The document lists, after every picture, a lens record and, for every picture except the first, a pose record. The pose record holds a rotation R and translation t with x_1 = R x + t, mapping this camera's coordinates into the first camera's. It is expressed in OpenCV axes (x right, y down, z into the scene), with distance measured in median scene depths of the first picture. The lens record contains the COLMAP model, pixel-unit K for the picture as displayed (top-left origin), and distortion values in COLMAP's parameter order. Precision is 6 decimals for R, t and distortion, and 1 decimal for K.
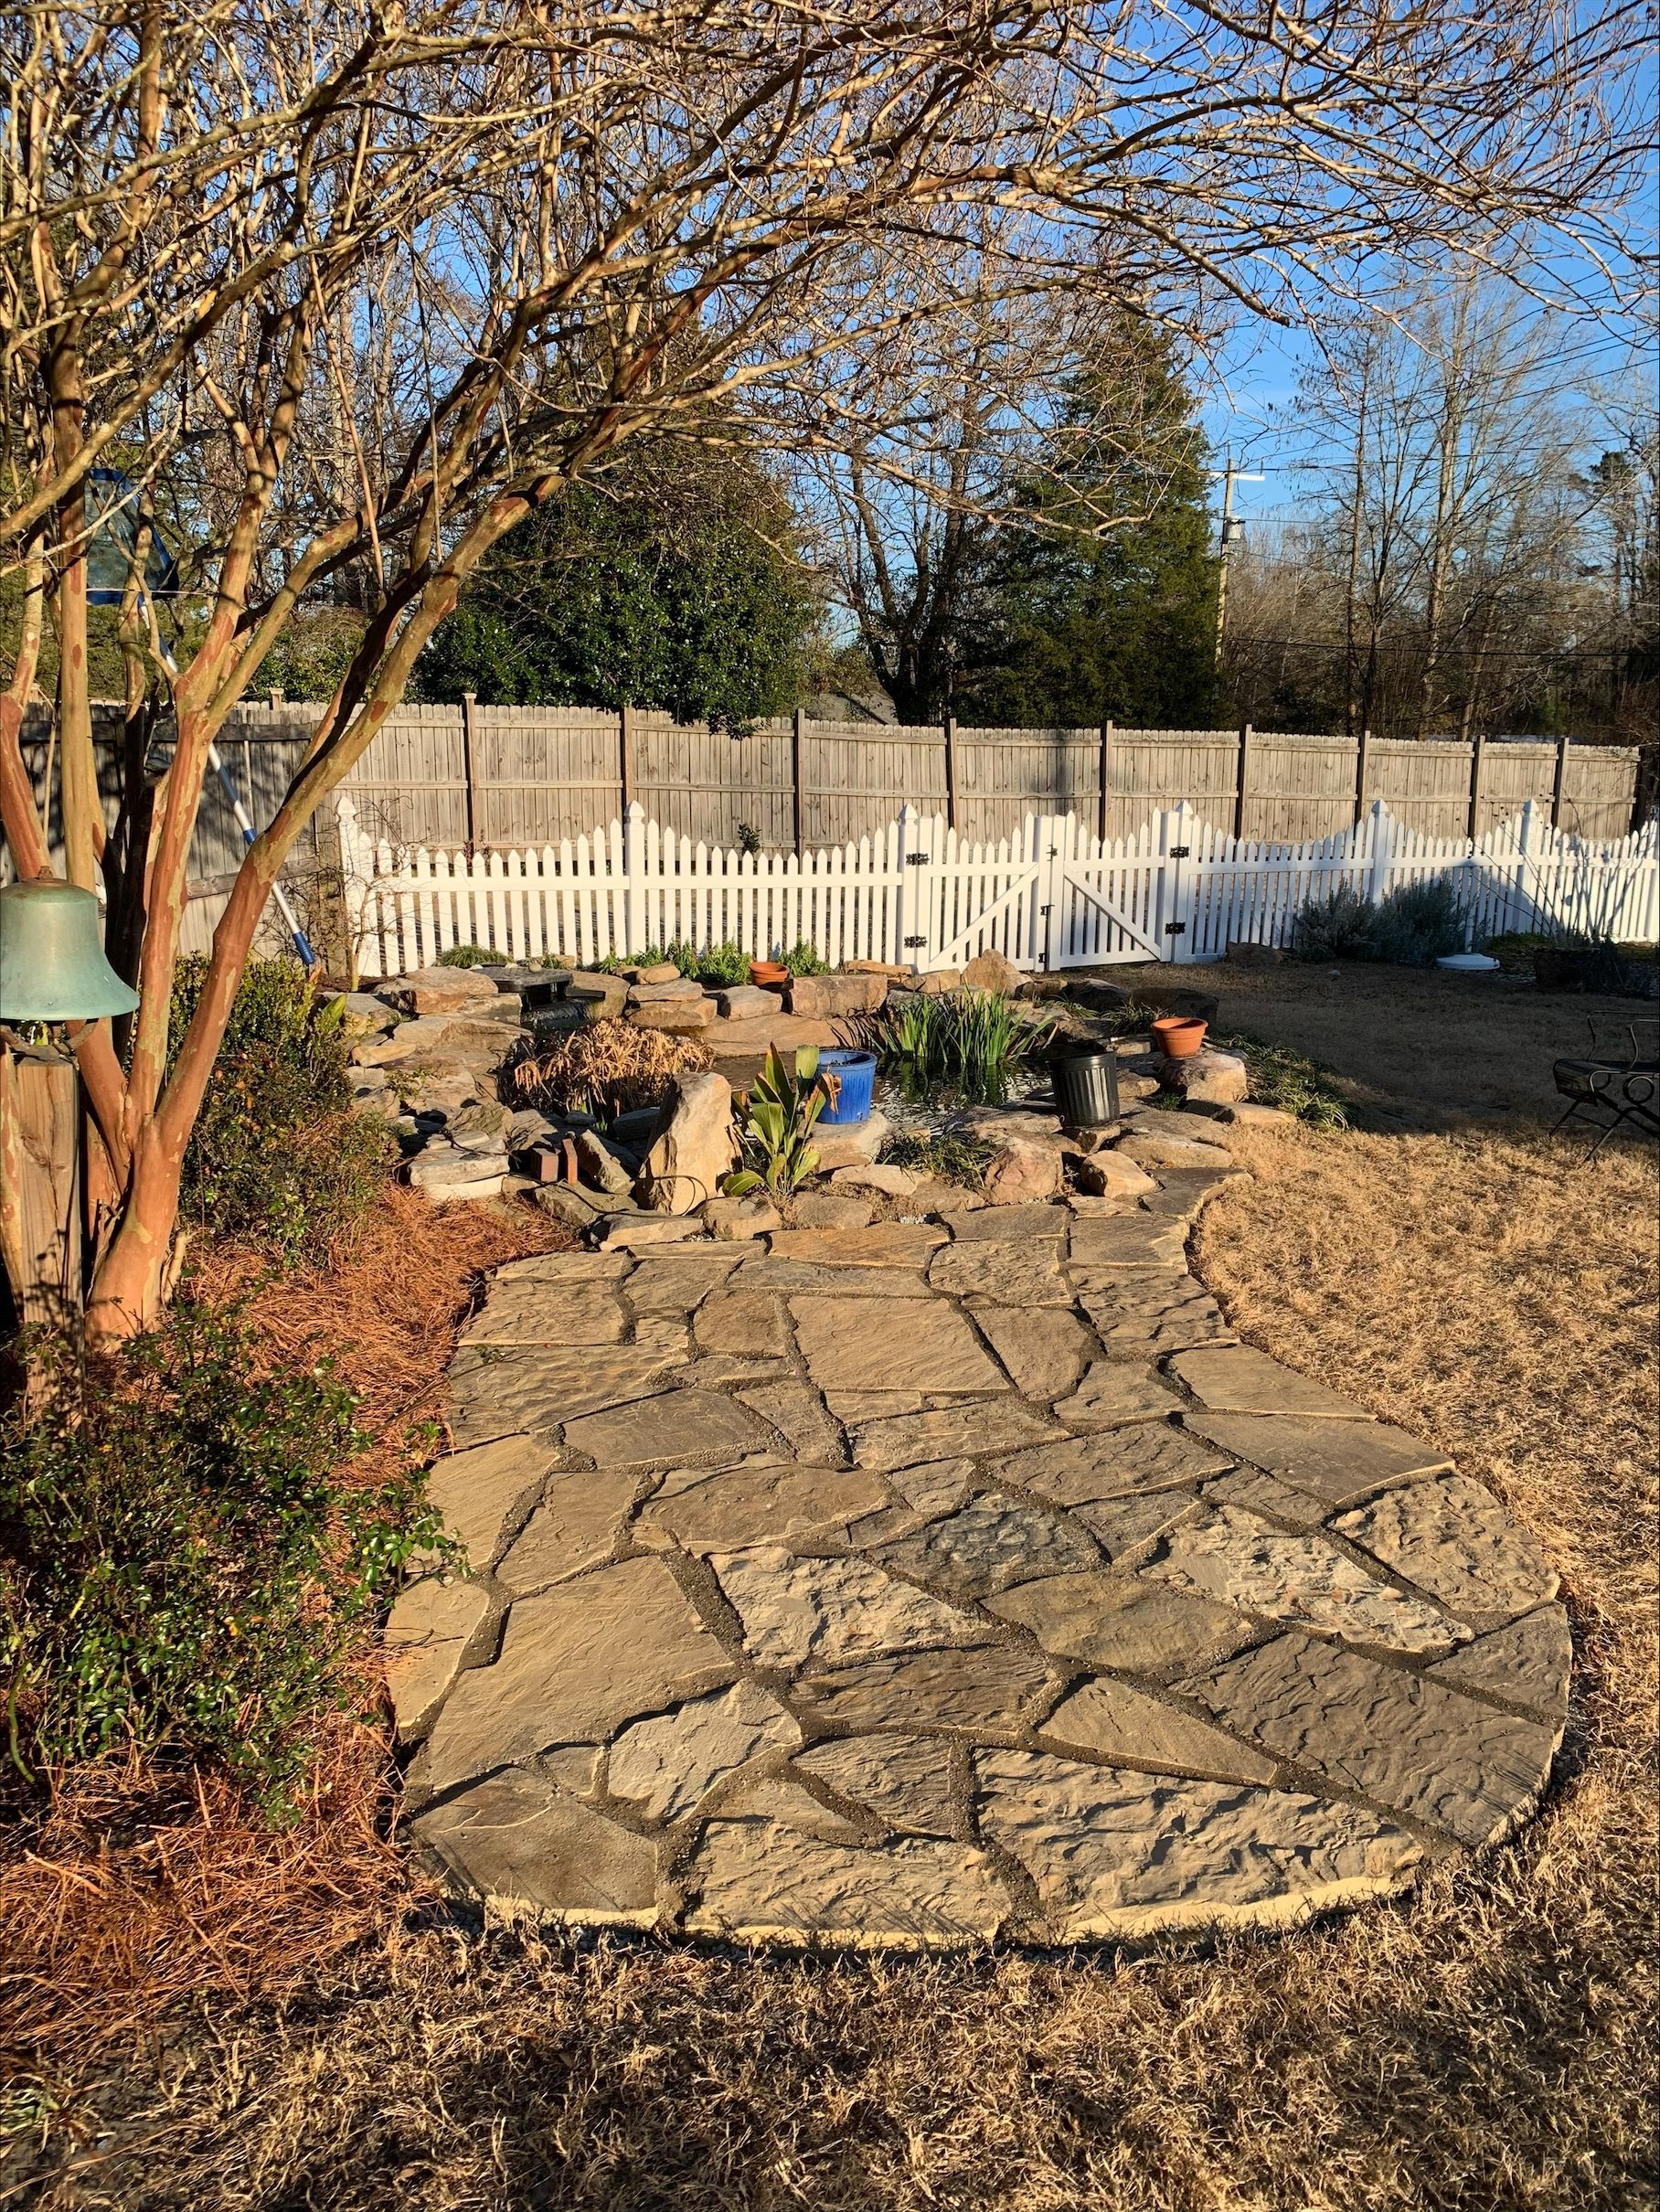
lens RADIAL K [[1733.5, 0, 850.6], [0, 1733.5, 1101.3], [0, 0, 1]] dist [0.132360, -0.313306]
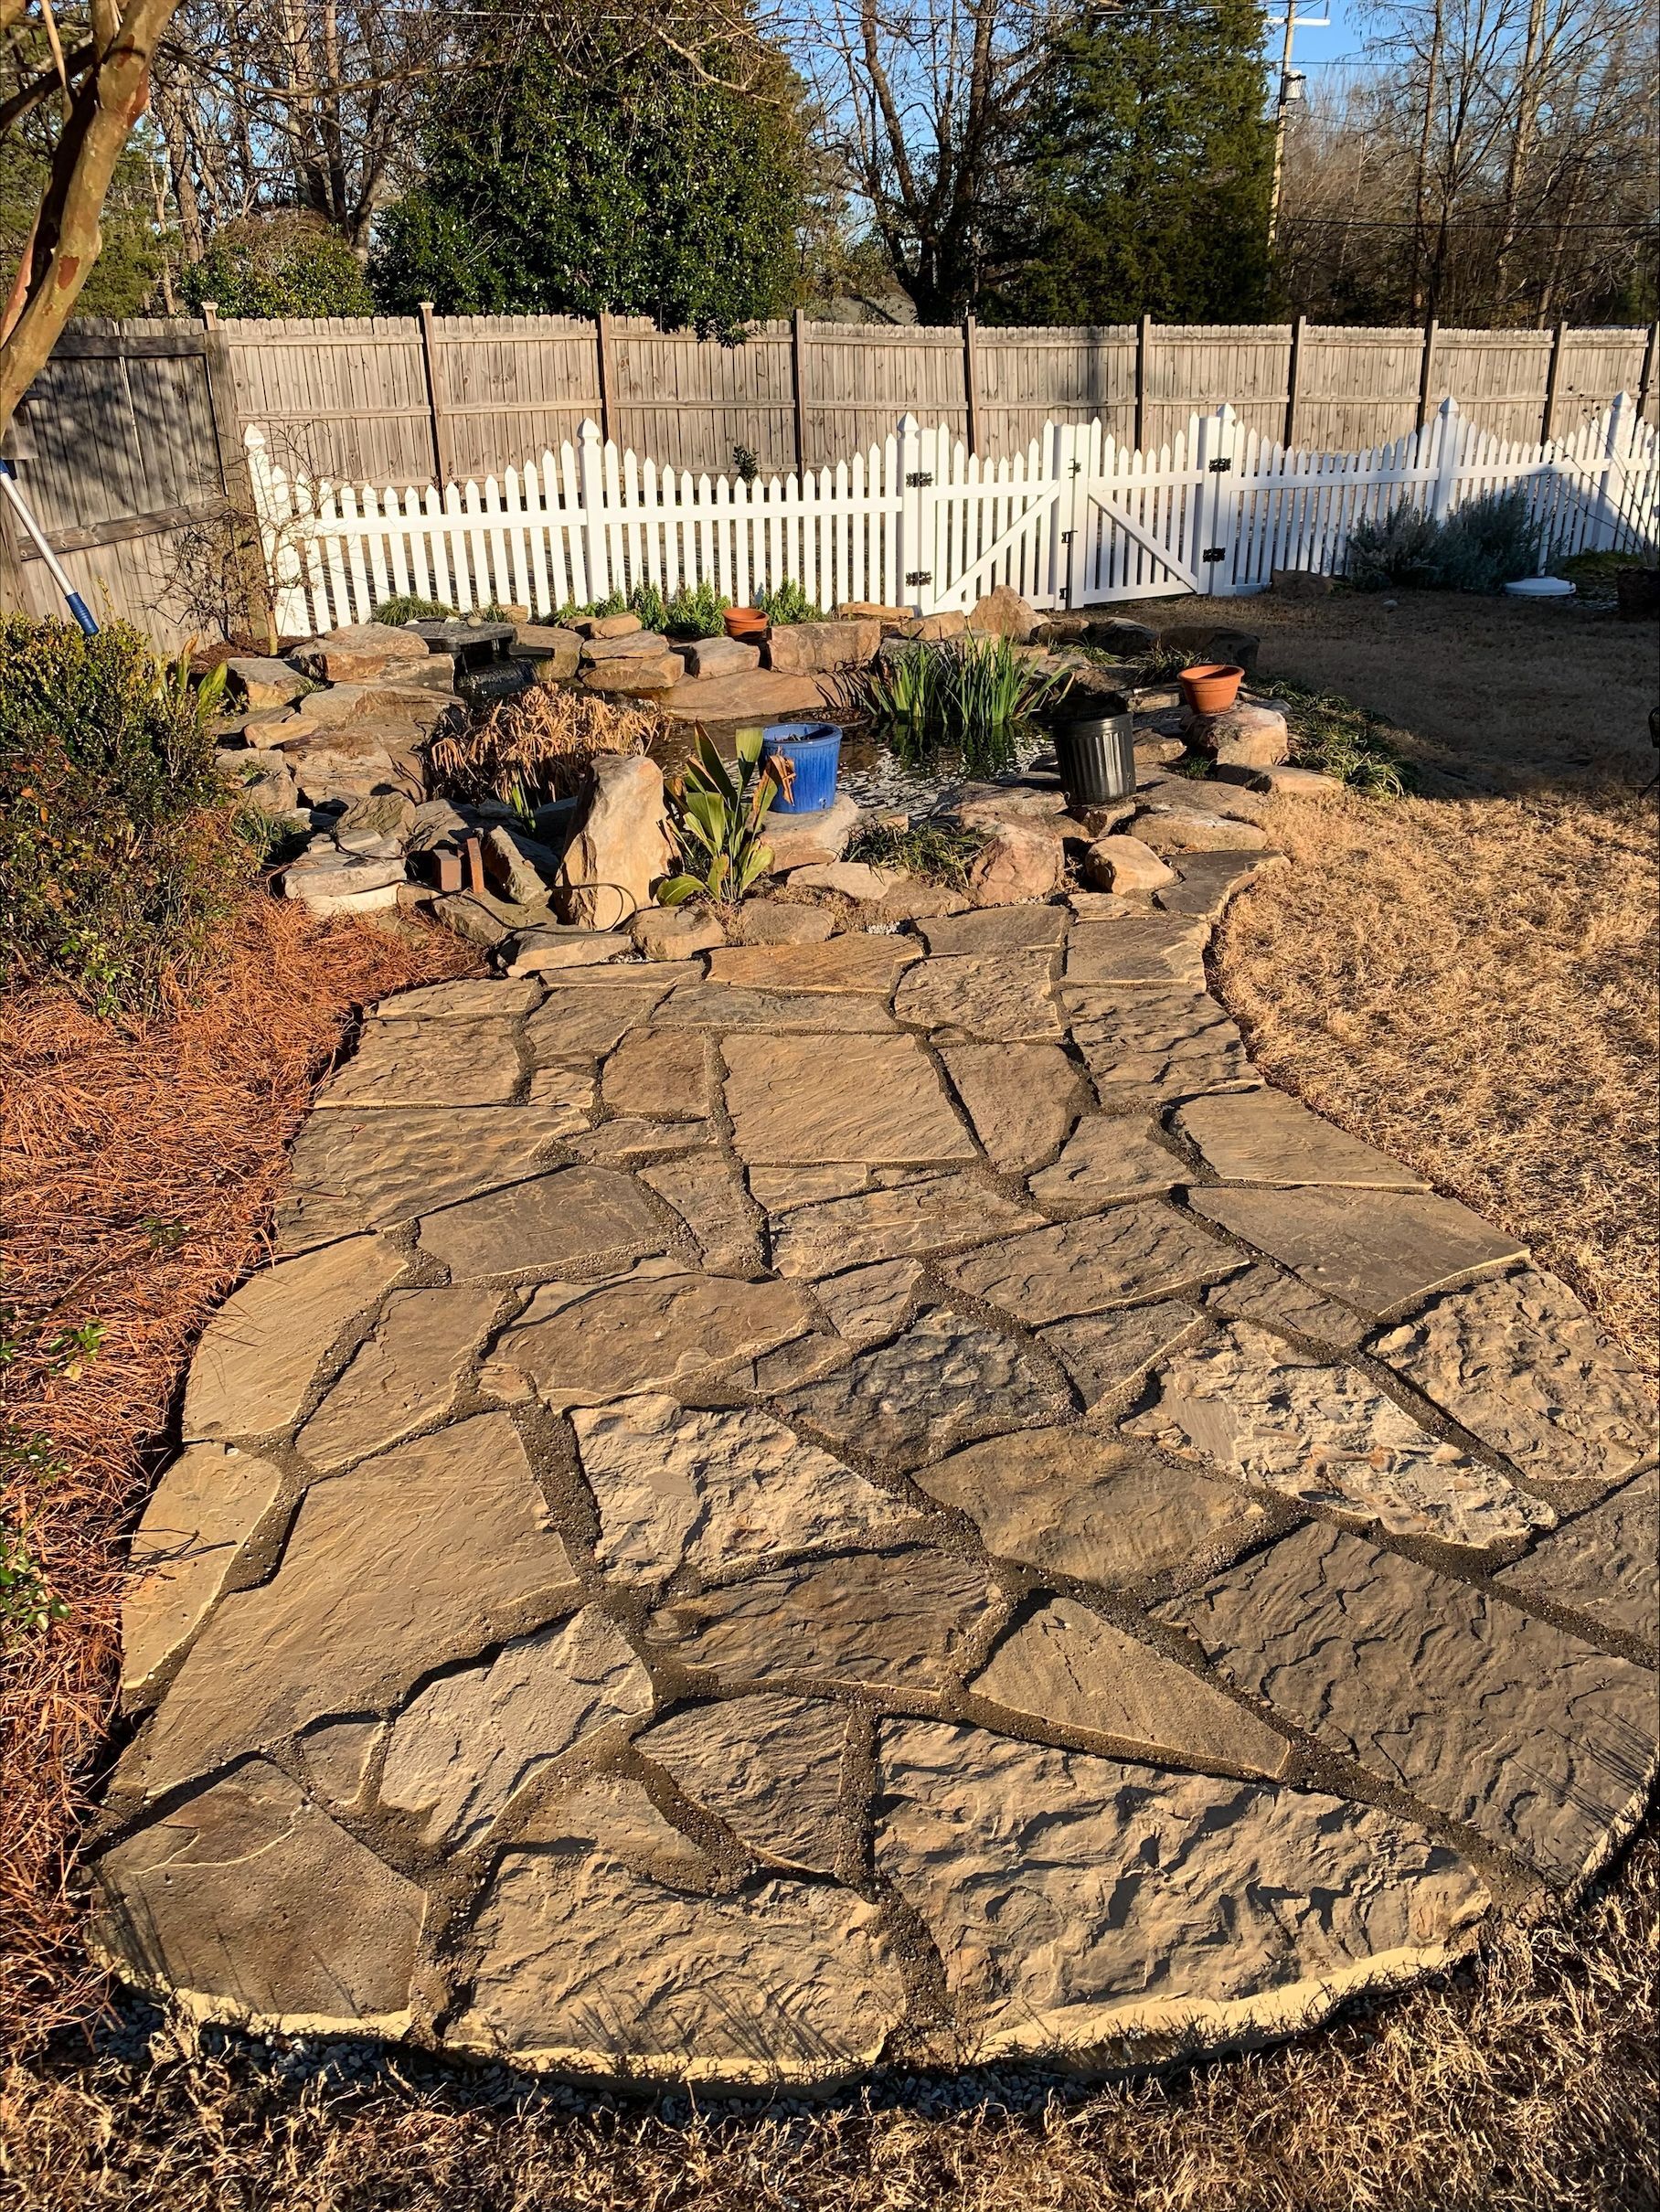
lens RADIAL K [[1661.1, 0, 817.6], [0, 1661.1, 1101.7], [0, 0, 1]] dist [0.057328, -0.111565]
pose [[0.998803, -0.011246, -0.047599, 0.043338], [0.021048, 0.977313, 0.210750, -0.020883], [0.044149, -0.211500, 0.976380, 0.194033]]
